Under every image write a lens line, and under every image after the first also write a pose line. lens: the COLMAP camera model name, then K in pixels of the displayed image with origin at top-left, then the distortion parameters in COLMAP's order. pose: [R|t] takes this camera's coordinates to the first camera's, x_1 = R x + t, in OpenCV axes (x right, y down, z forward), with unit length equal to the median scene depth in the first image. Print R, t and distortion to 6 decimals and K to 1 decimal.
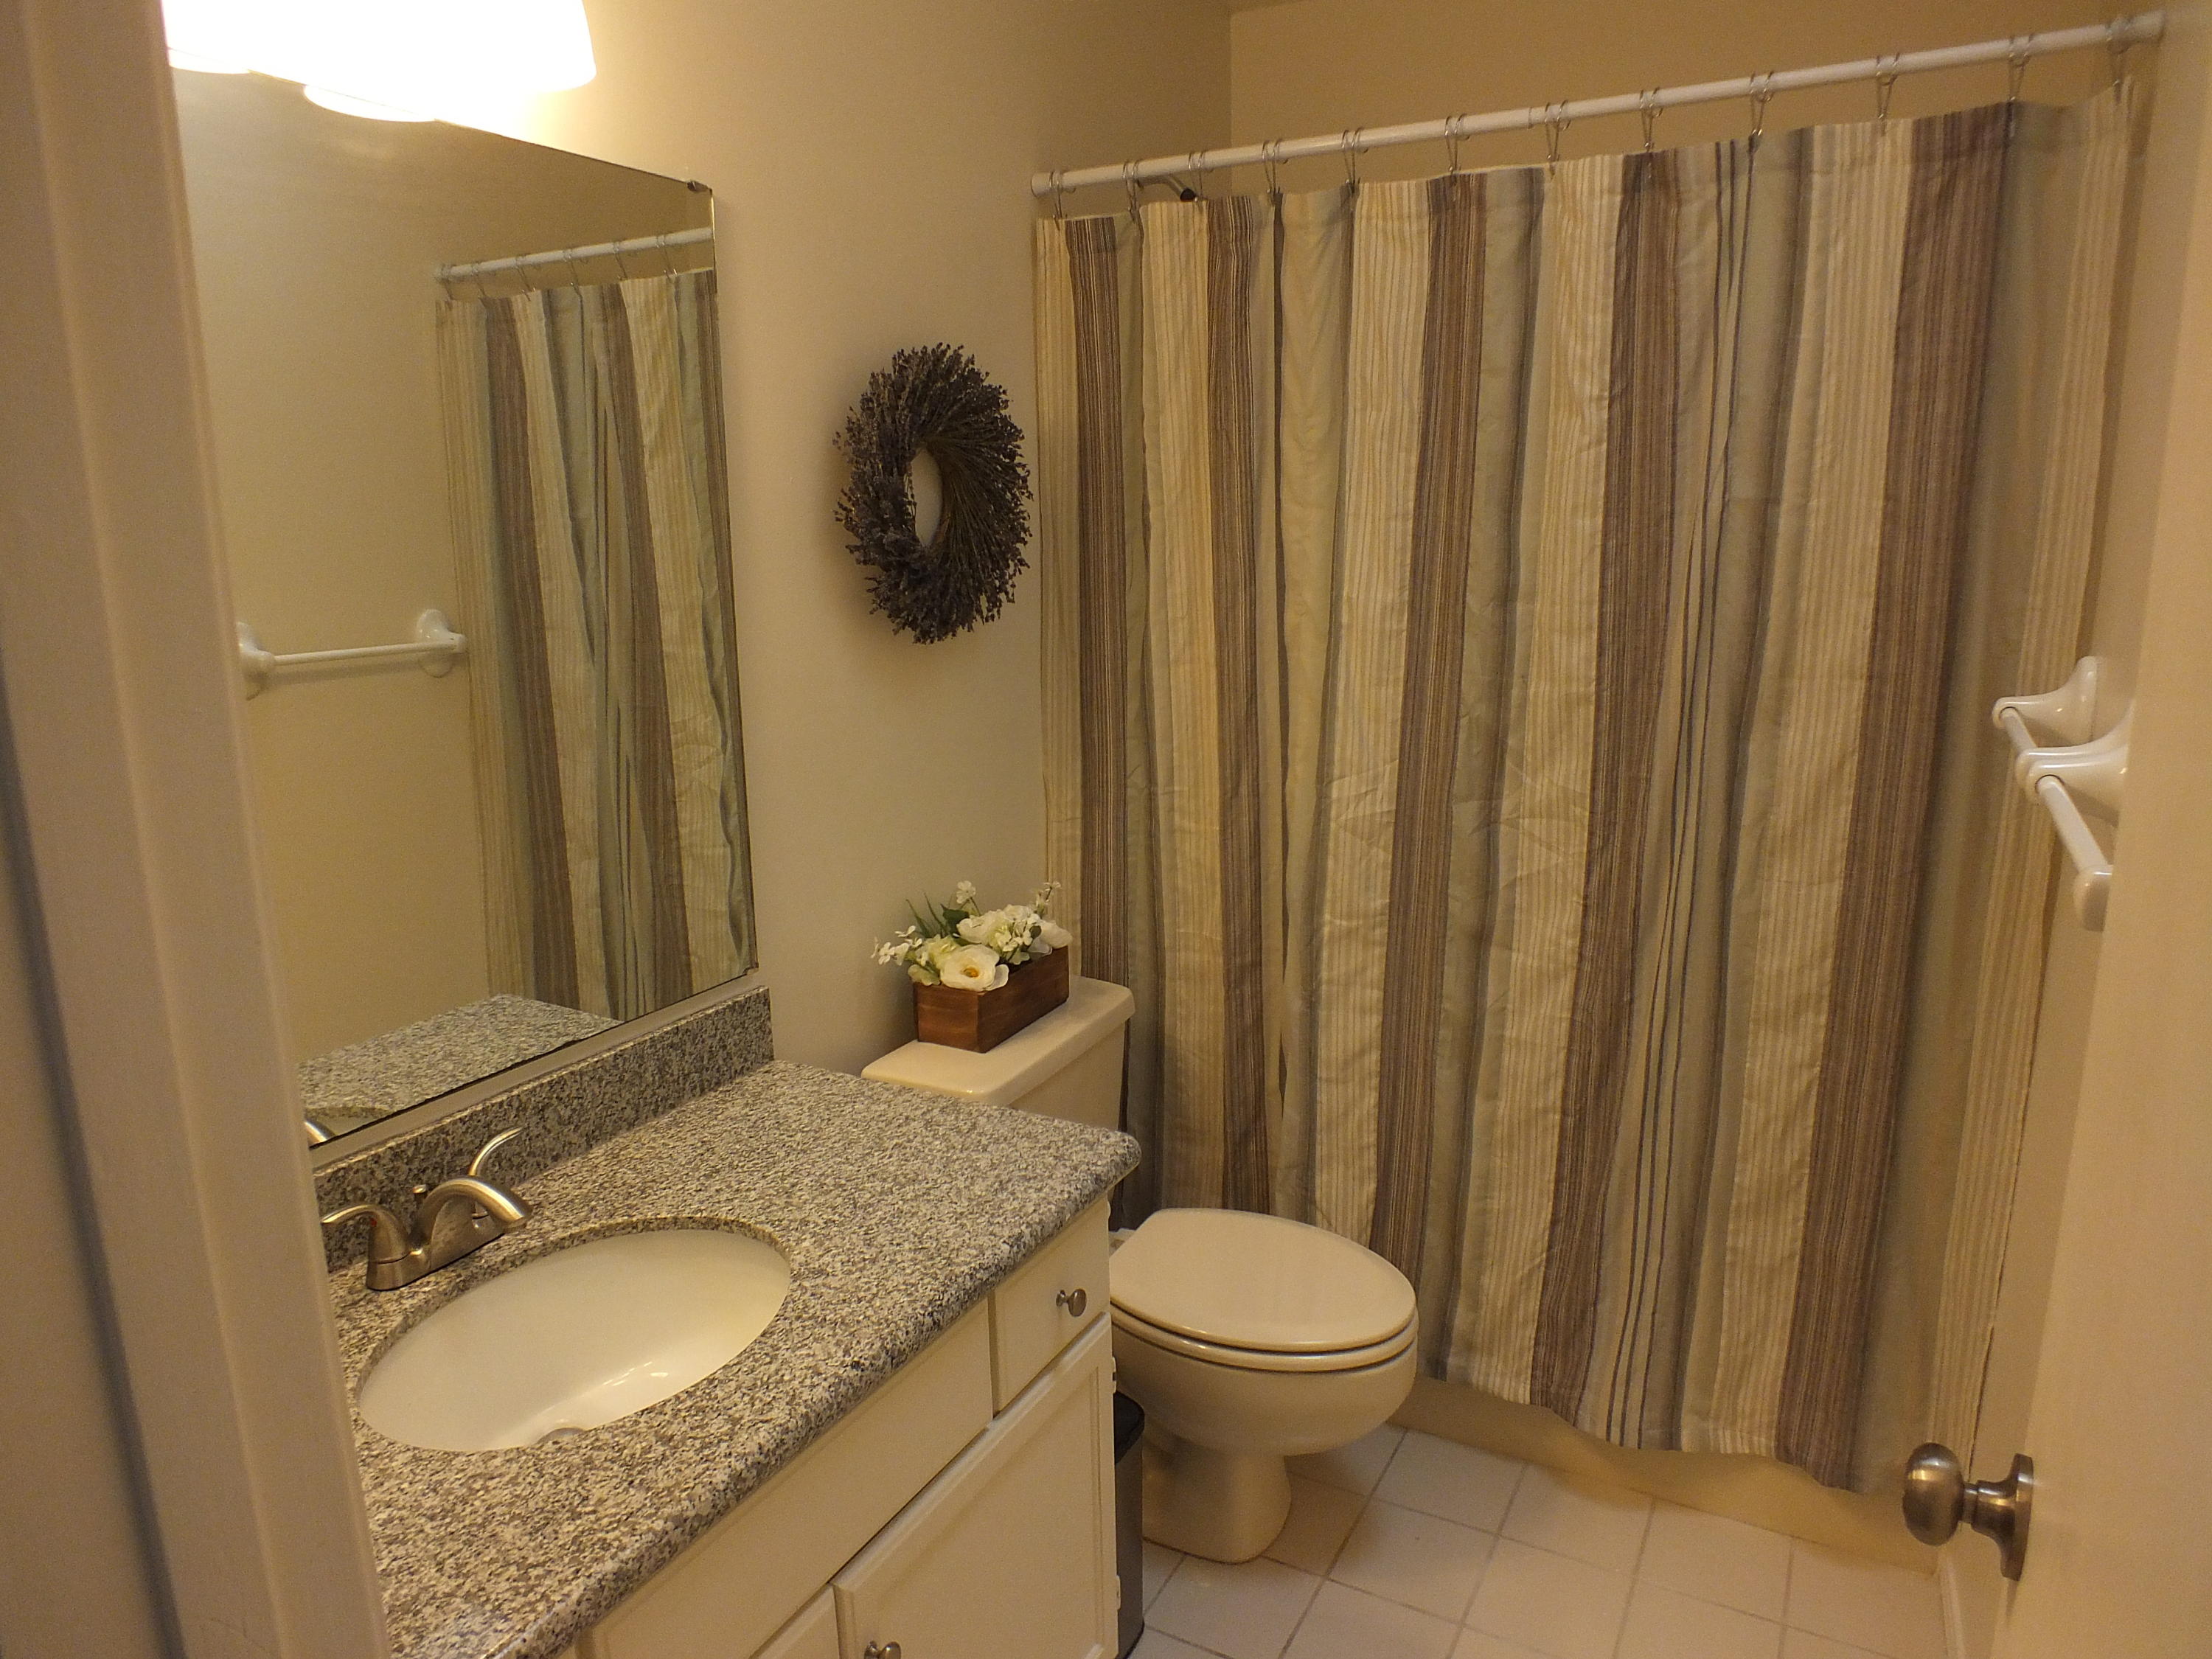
lens RADIAL K [[1435.4, 0, 1109.3], [0, 1435.4, 839.0], [0, 0, 1]] dist [-0.080821, 0.034982]
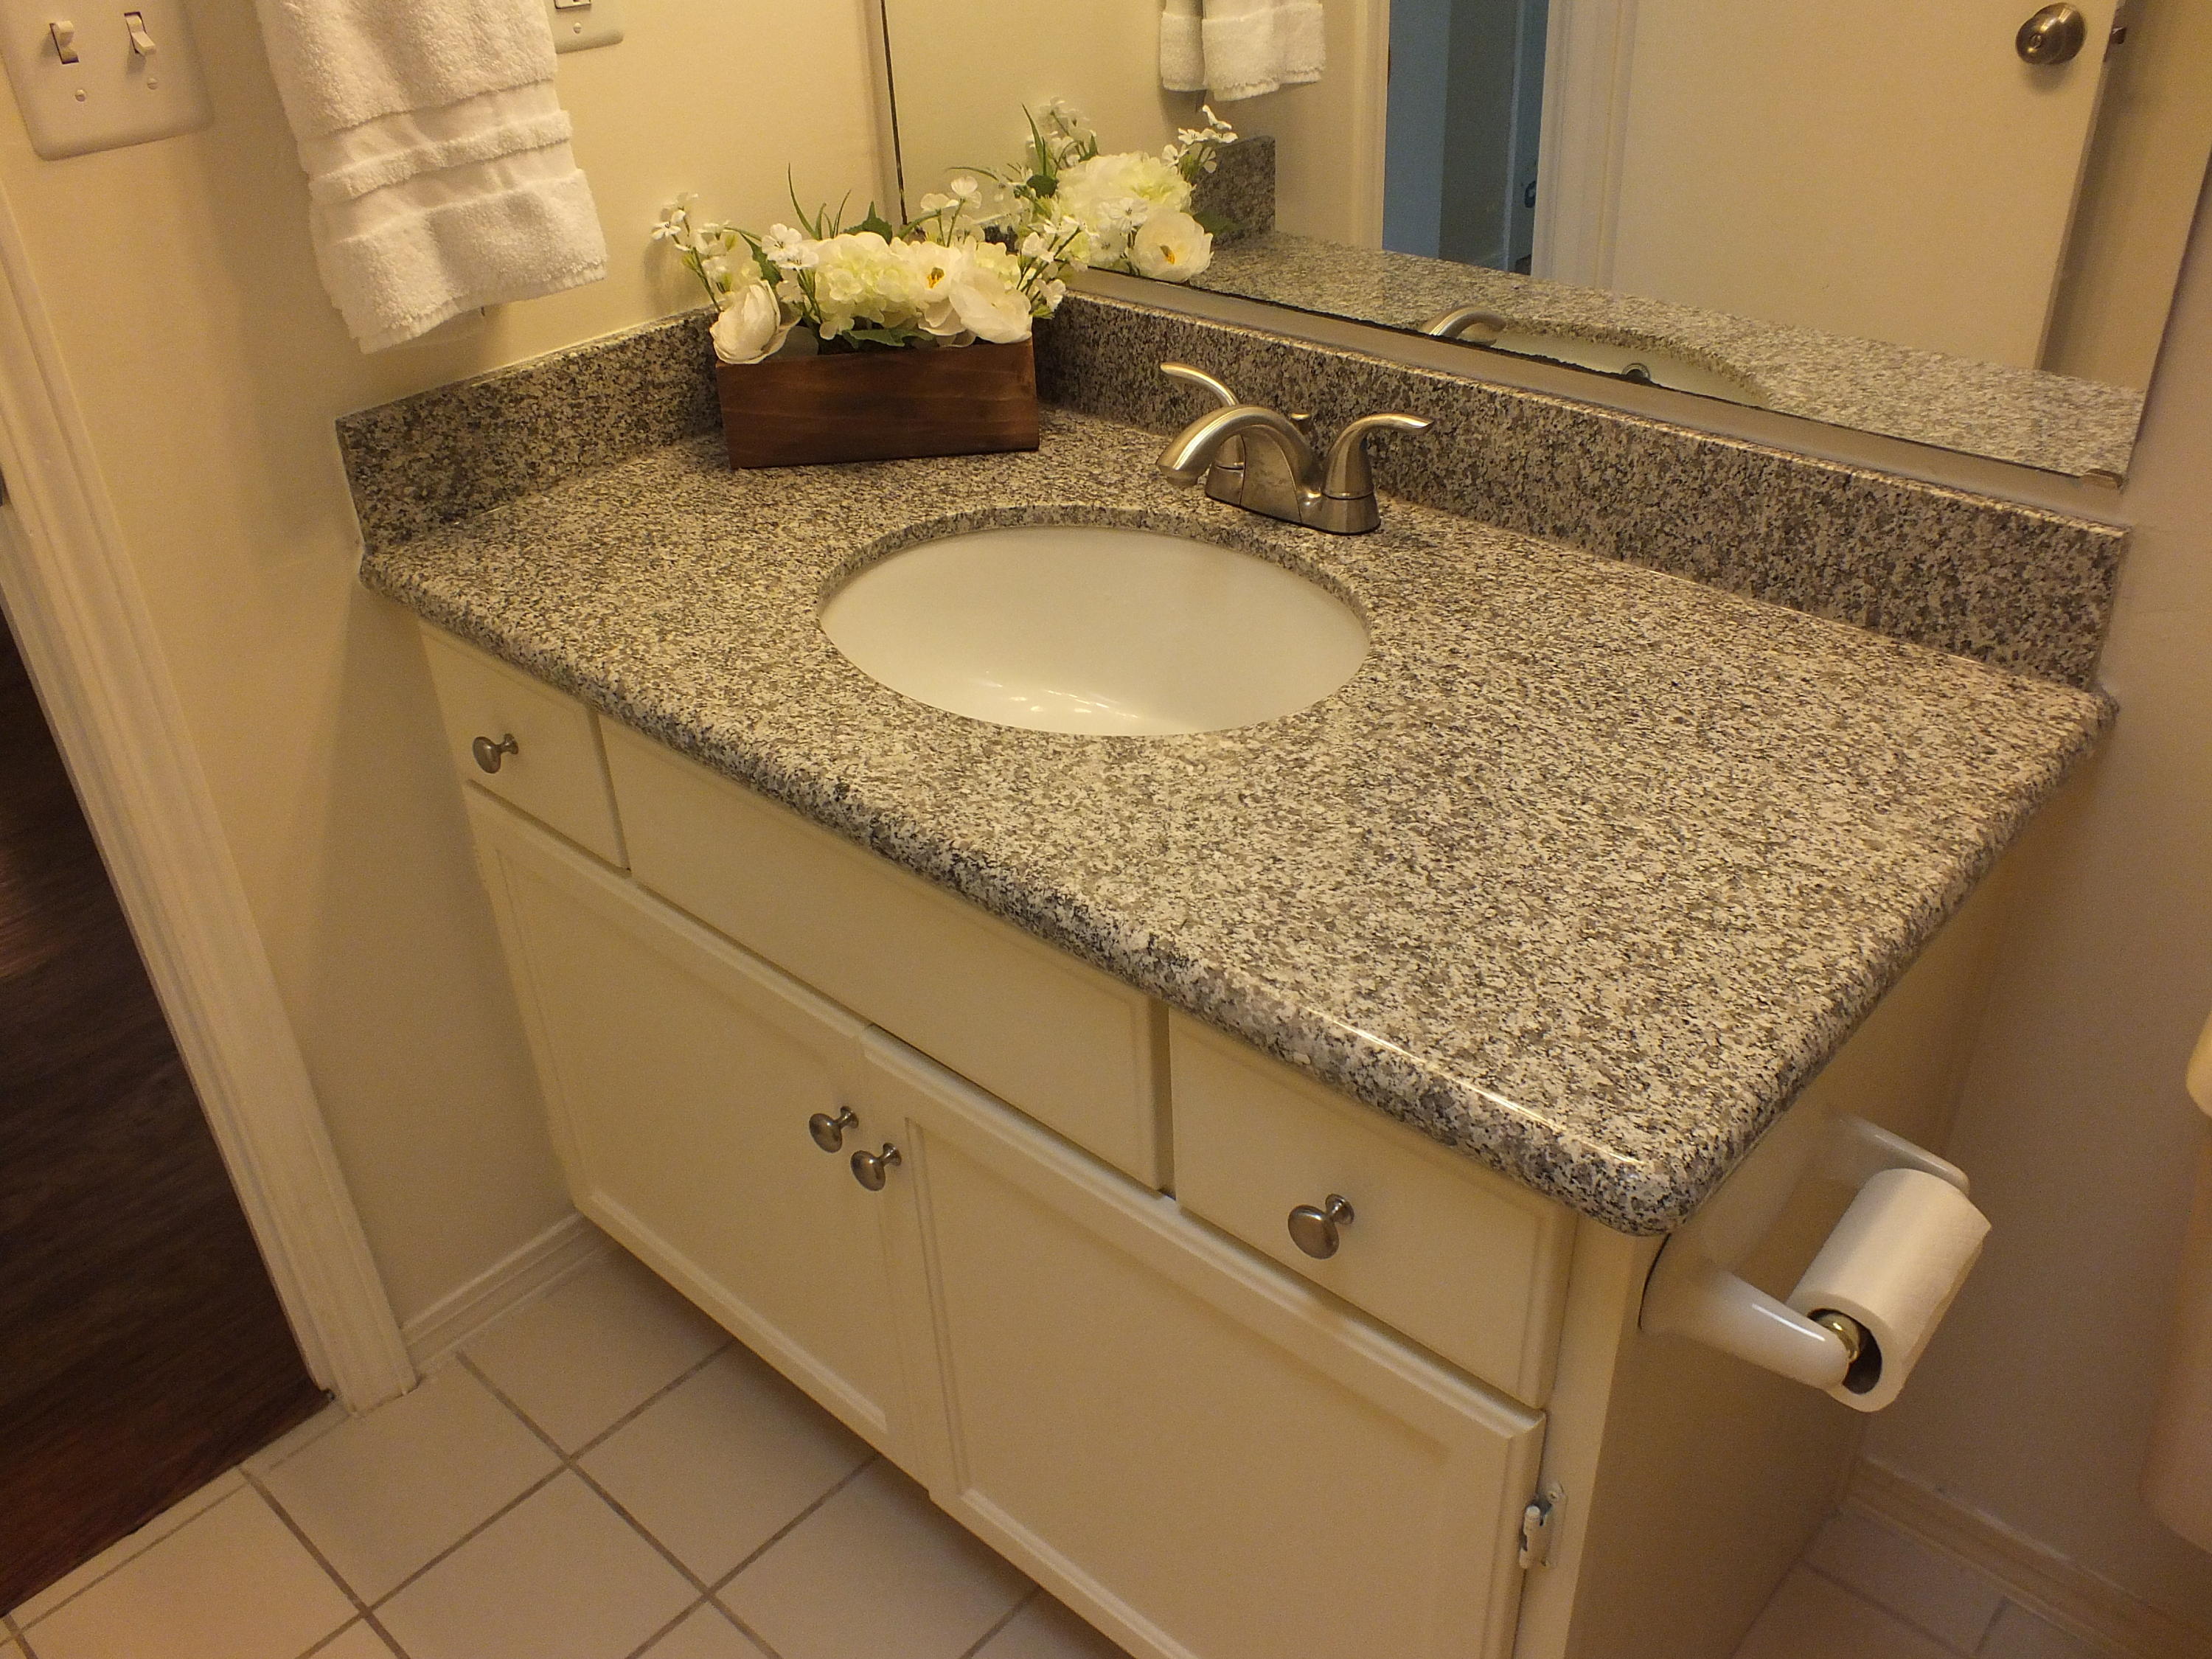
lens RADIAL K [[1812.1, 0, 1107.9], [0, 1812.1, 820.7], [0, 0, 1]] dist [-0.068580, 0.005975]
pose [[-0.241445, 0.548675, -0.800412, 0.406068], [-0.150971, 0.793534, 0.589501, -0.128368], [0.958599, 0.263171, -0.108761, 0.972261]]
